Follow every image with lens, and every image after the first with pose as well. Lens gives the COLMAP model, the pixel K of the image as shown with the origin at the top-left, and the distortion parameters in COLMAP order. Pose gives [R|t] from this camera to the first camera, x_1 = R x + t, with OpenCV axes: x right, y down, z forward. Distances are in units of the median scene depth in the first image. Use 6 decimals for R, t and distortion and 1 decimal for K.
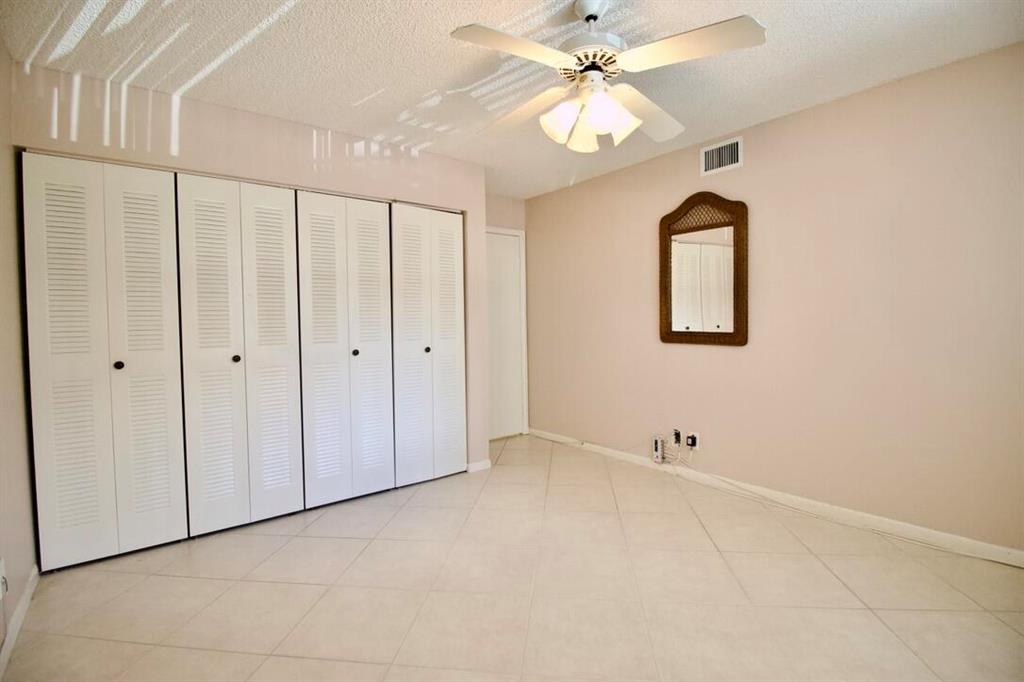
lens RADIAL K [[474.0, 0, 505.6], [0, 474.0, 334.5], [0, 0, 1]] dist [-0.004542, -0.009460]
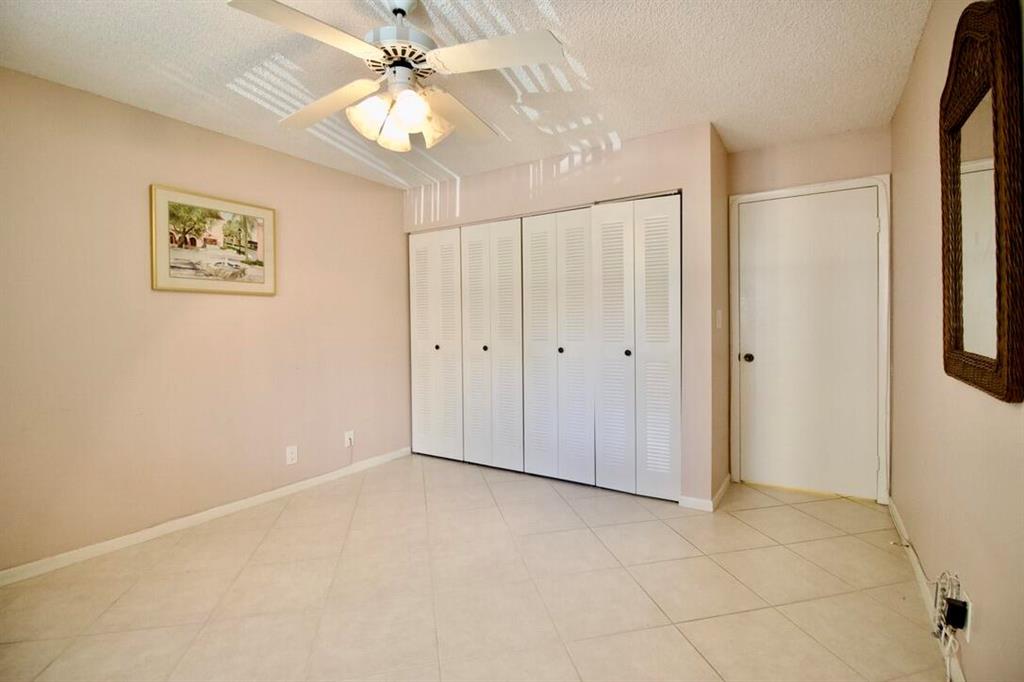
lens RADIAL K [[474.0, 0, 506.8], [0, 474.0, 336.5], [0, 0, 1]] dist [-0.004542, -0.009460]
pose [[0.328050, 0.034061, -0.944046, 0.694368], [-0.023500, 0.999335, 0.027890, -0.021966], [0.944368, 0.013036, 0.328633, 0.512050]]
